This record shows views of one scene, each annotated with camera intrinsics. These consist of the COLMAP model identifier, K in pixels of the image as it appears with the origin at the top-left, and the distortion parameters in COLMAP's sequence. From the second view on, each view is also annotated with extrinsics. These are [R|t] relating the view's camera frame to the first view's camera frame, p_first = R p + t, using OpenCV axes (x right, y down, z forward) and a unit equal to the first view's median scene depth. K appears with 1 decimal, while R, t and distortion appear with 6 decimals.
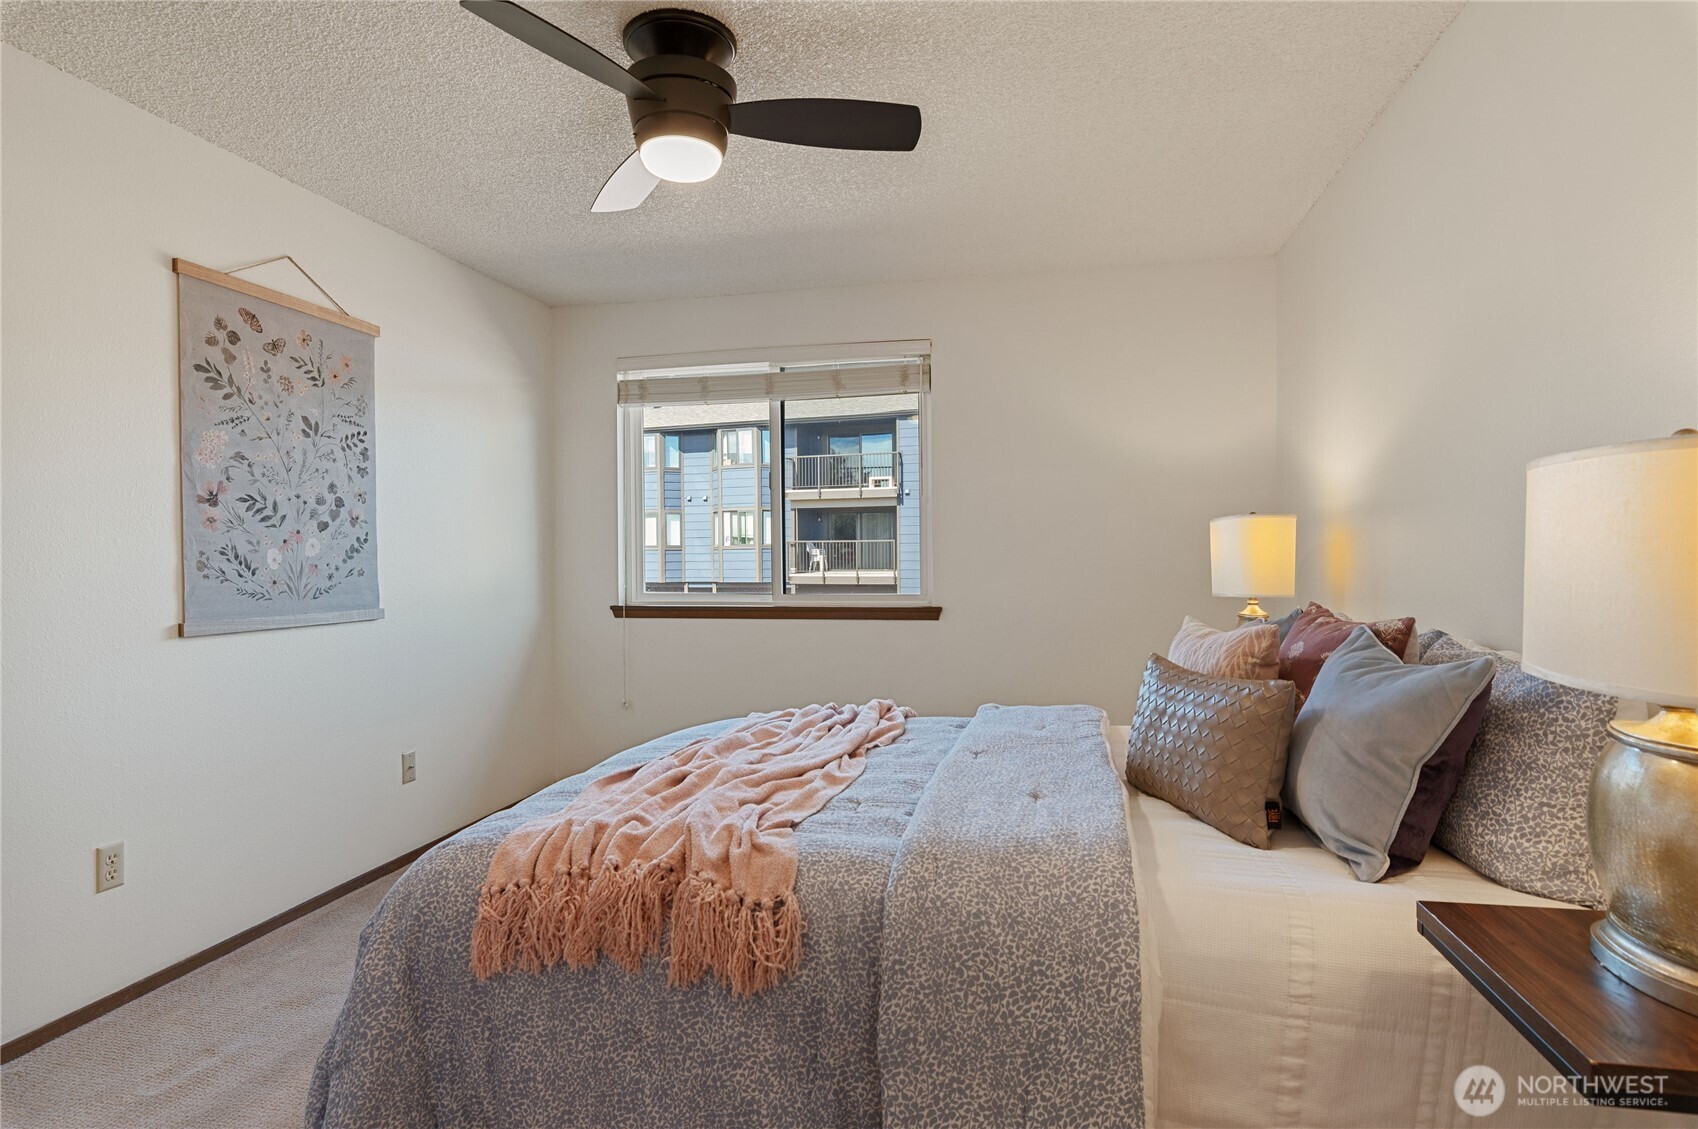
lens RADIAL K [[902.6, 0, 853.2], [0, 902.6, 543.1], [0, 0, 1]] dist [-0.002655, -0.000278]
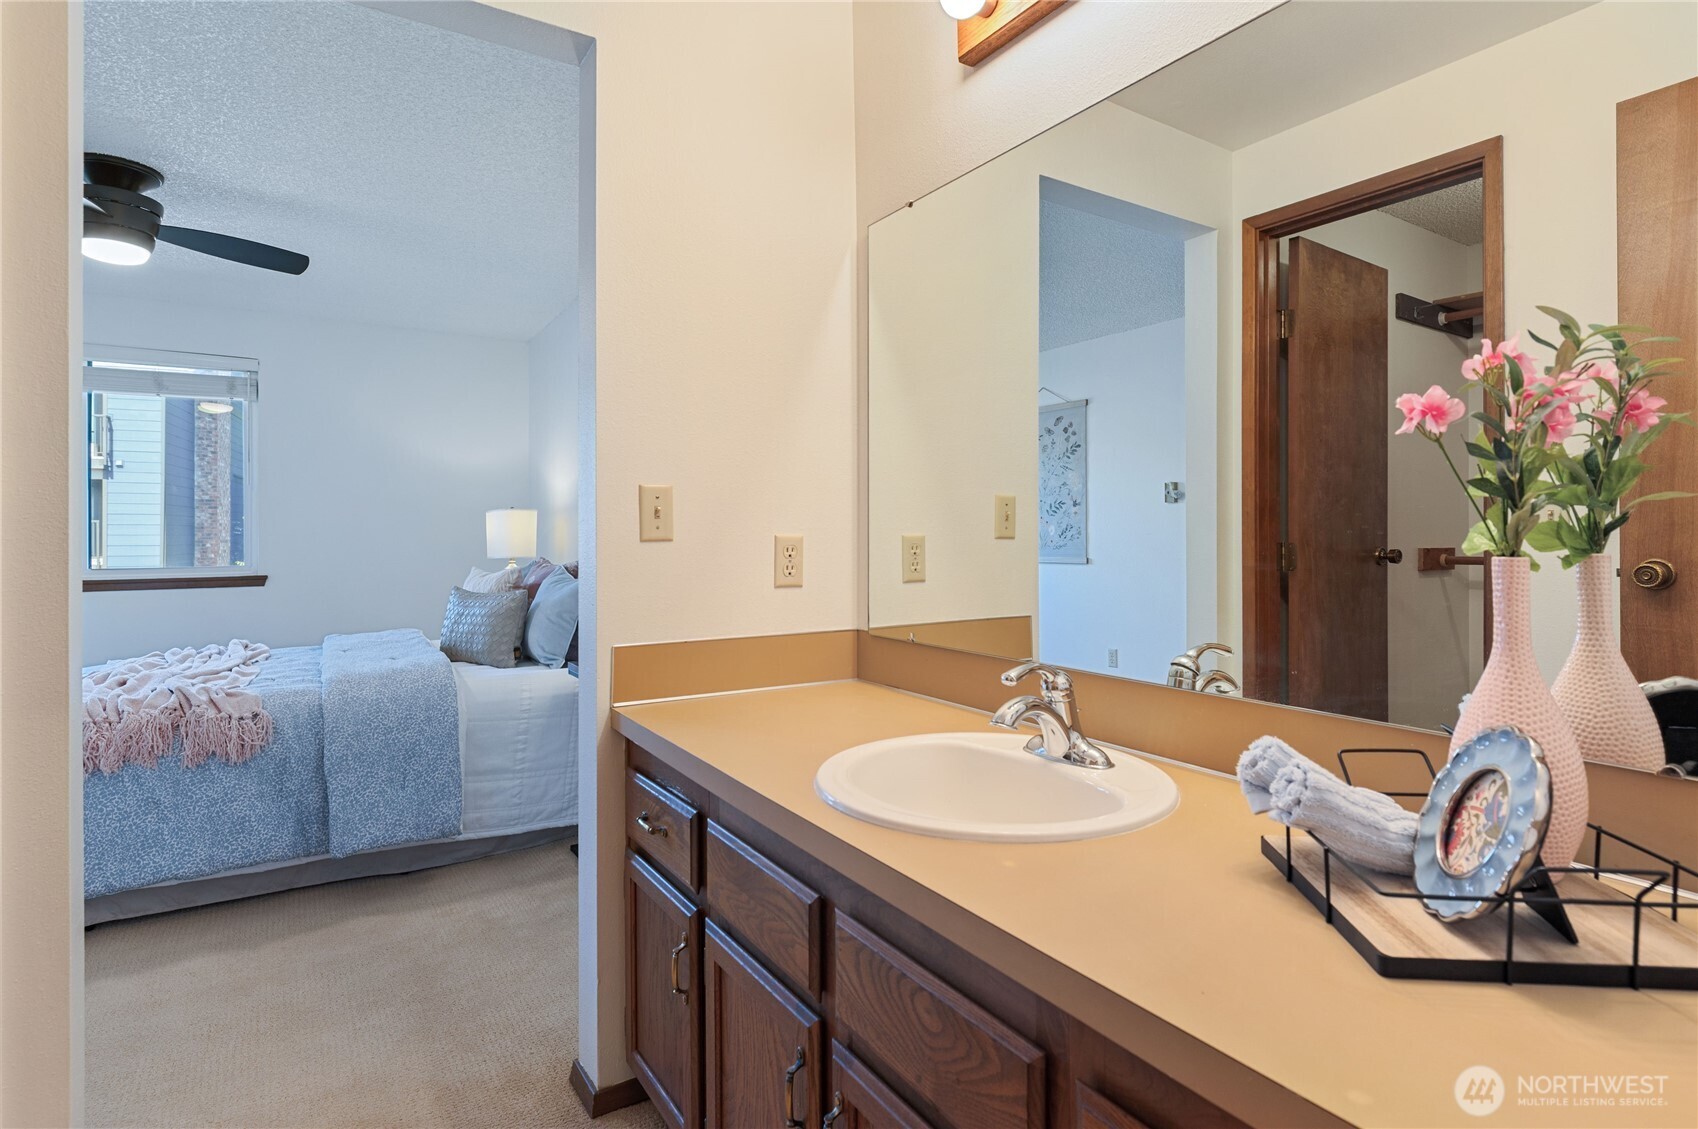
lens RADIAL K [[857.8, 0, 845.7], [0, 857.8, 540.4], [0, 0, 1]] dist [-0.002290, -0.000296]
pose [[0.712014, -0.001411, 0.702163, -0.357028], [-0.008621, 0.999905, 0.010751, 0.007083], [-0.702112, -0.013708, 0.711935, -0.868985]]
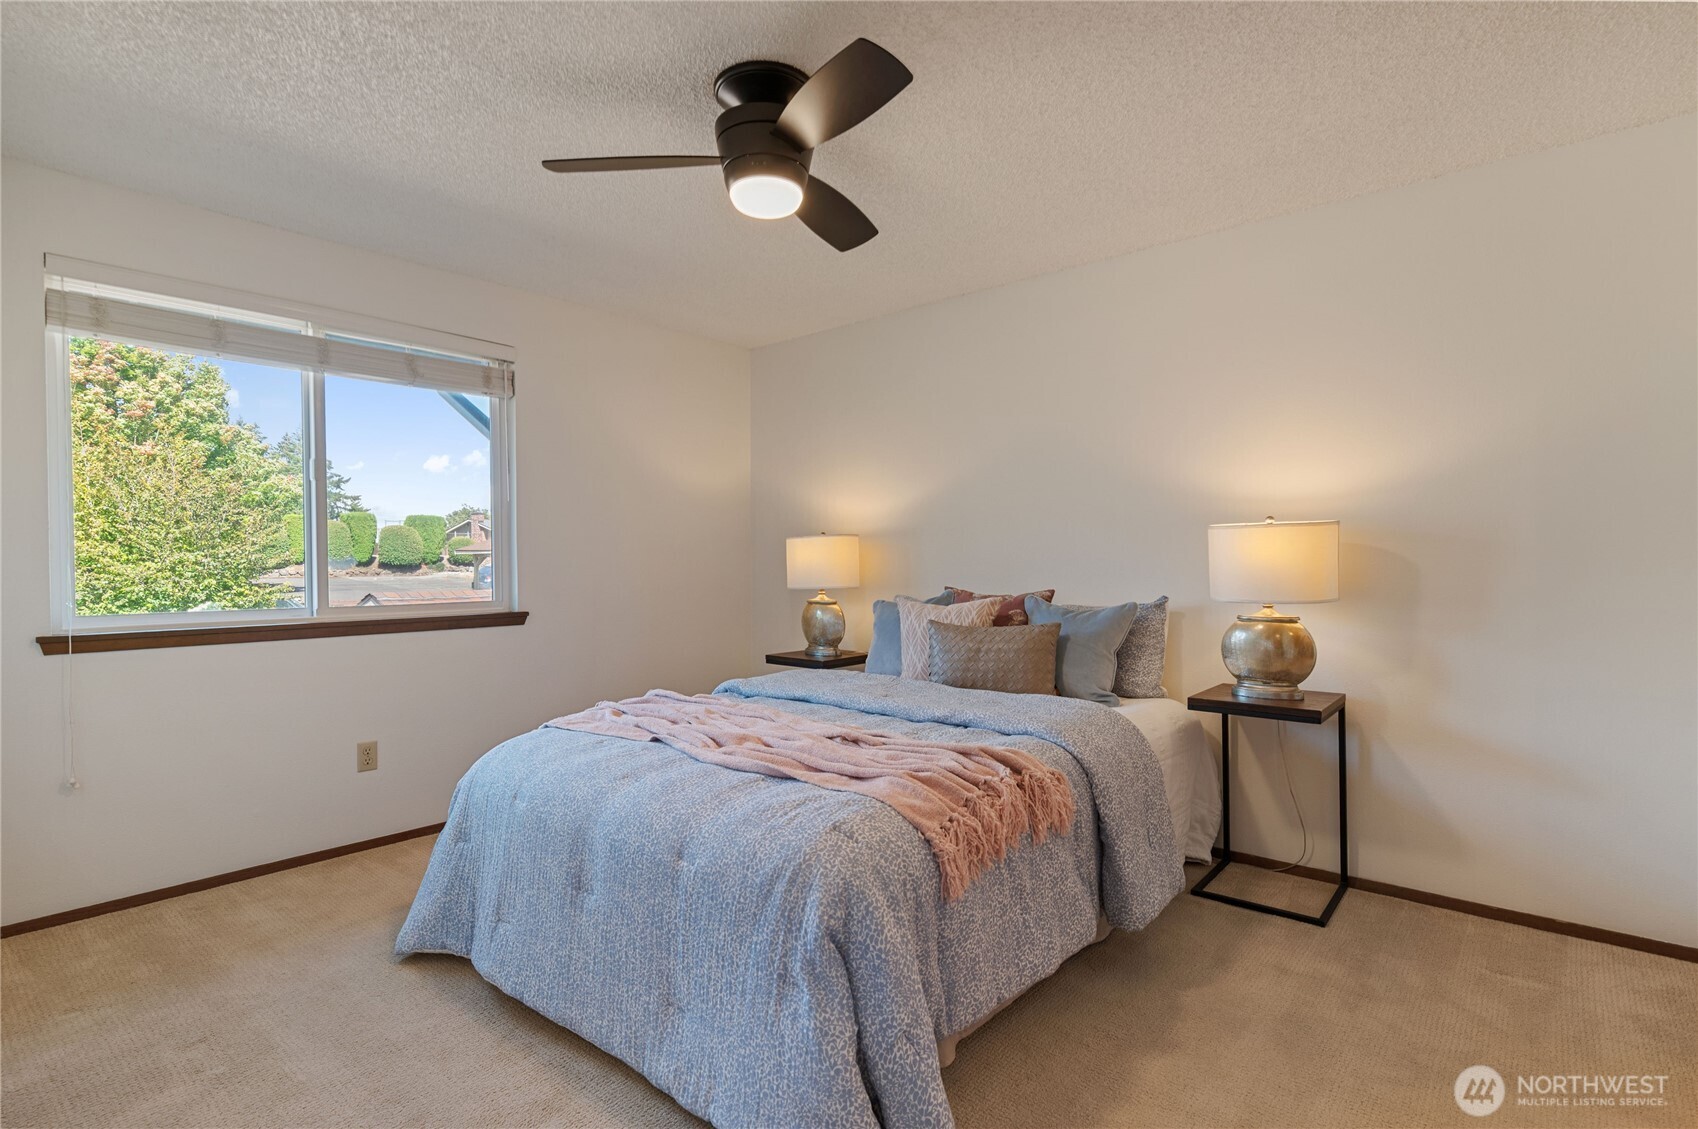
lens RADIAL K [[839.6, 0, 843.9], [0, 839.6, 554.3], [0, 0, 1]] dist [0.002436, 0.000164]
pose [[0.468450, 0.012249, 0.883405, -1.227686], [-0.010795, 0.999909, -0.008140, 0.022073], [-0.883424, -0.005723, 0.468539, 0.499714]]
